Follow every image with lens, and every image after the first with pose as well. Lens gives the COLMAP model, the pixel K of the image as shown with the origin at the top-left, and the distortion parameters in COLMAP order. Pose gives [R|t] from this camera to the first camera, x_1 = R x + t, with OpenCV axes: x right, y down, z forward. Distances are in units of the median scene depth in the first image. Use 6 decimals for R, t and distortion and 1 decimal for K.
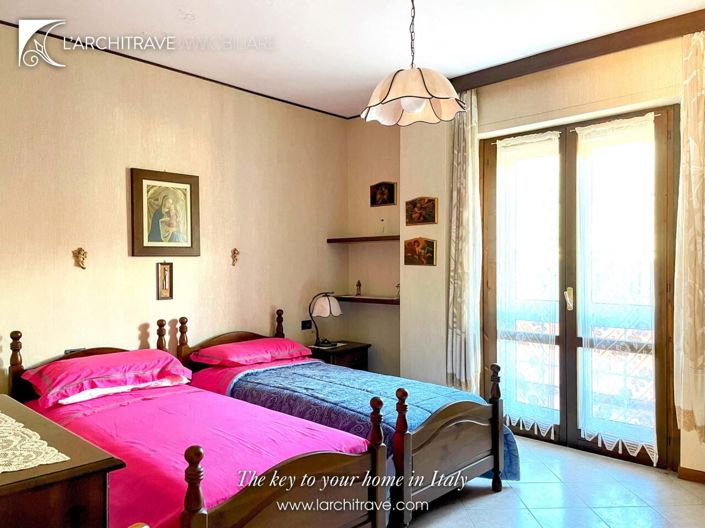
lens RADIAL K [[534.3, 0, 352.5], [0, 534.3, 264.0], [0, 0, 1]] dist [0.003590, 0.001823]
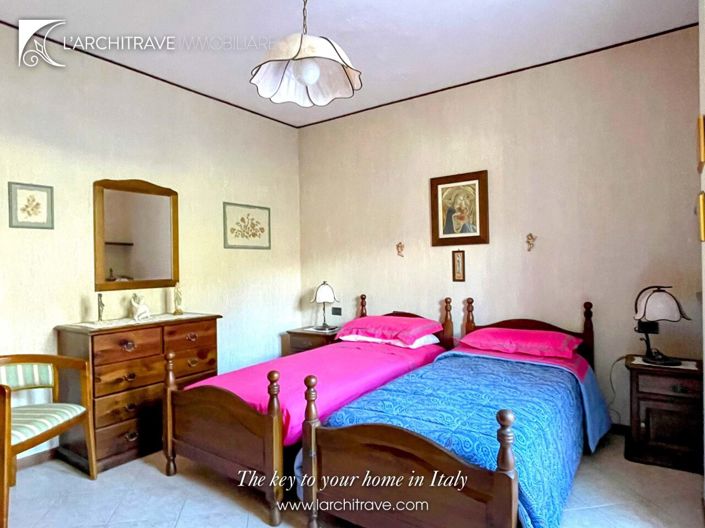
lens RADIAL K [[431.9, 0, 352.5], [0, 431.9, 264.0], [0, 0, 1]] dist [0.000026, -0.000098]
pose [[0.090072, 0.017073, -0.995789, 0.587267], [0.029633, 0.999364, 0.019815, 0.001198], [0.995494, -0.031293, 0.089509, 0.677943]]
